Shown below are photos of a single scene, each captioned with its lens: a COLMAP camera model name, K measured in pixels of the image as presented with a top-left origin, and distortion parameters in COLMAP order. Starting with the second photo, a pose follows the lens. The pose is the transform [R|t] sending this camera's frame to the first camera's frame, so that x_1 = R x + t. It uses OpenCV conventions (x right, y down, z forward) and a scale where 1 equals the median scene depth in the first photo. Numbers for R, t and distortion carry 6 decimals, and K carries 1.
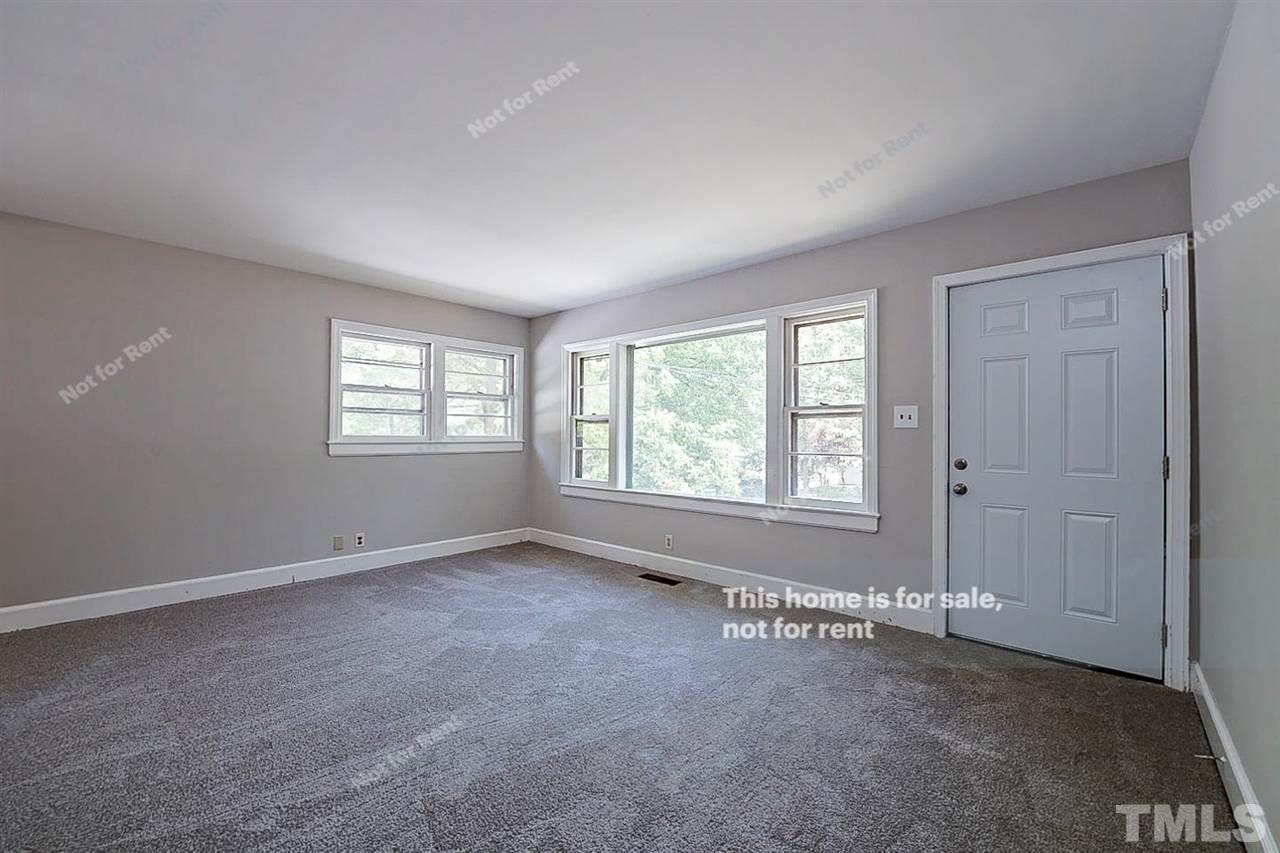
lens RADIAL K [[516.7, 0, 637.8], [0, 516.7, 428.9], [0, 0, 1]] dist [-0.001192, -0.000242]
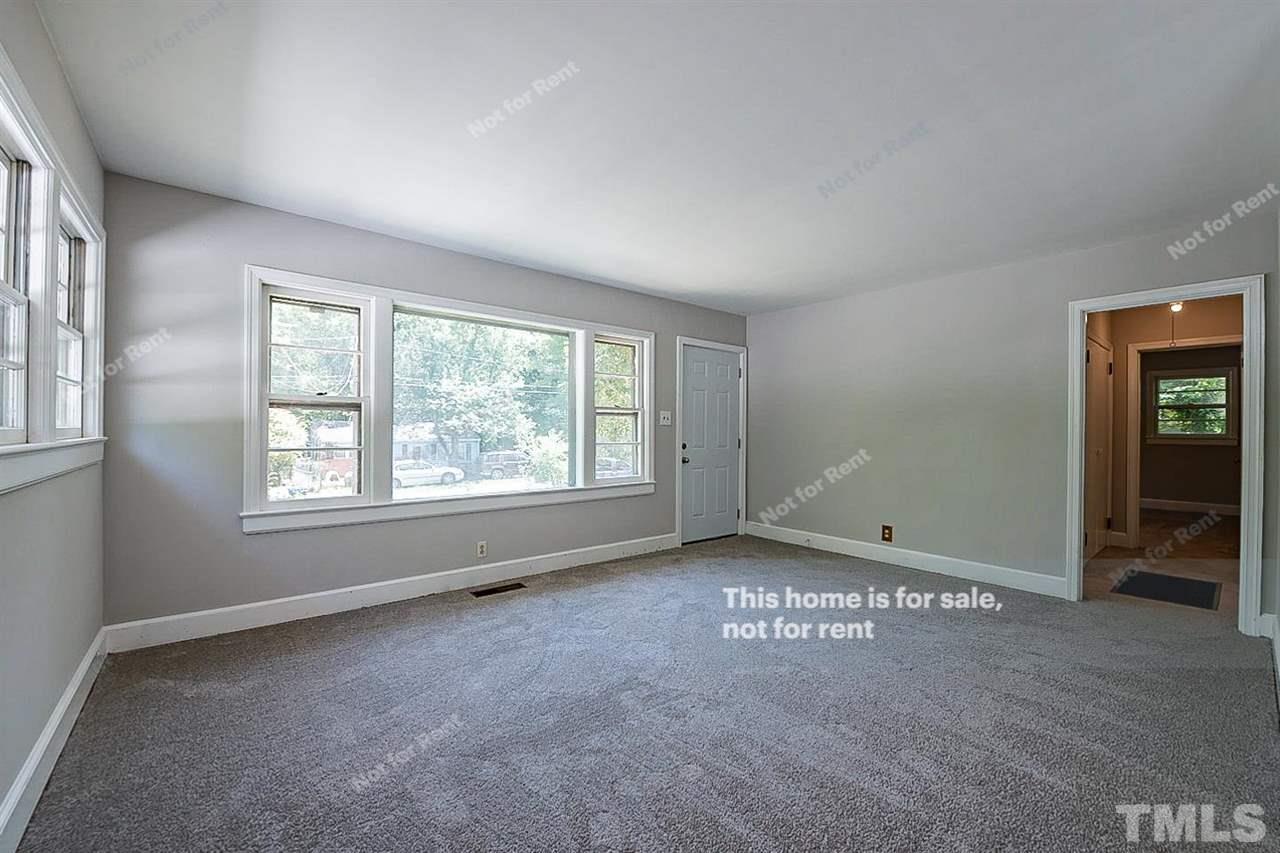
lens RADIAL K [[516.7, 0, 637.8], [0, 516.7, 428.9], [0, 0, 1]] dist [-0.001192, -0.000242]
pose [[0.147036, -0.002400, 0.989128, -0.903313], [-0.022647, 0.999727, 0.005792, 0.001953], [-0.988872, -0.023253, 0.146941, 0.711957]]
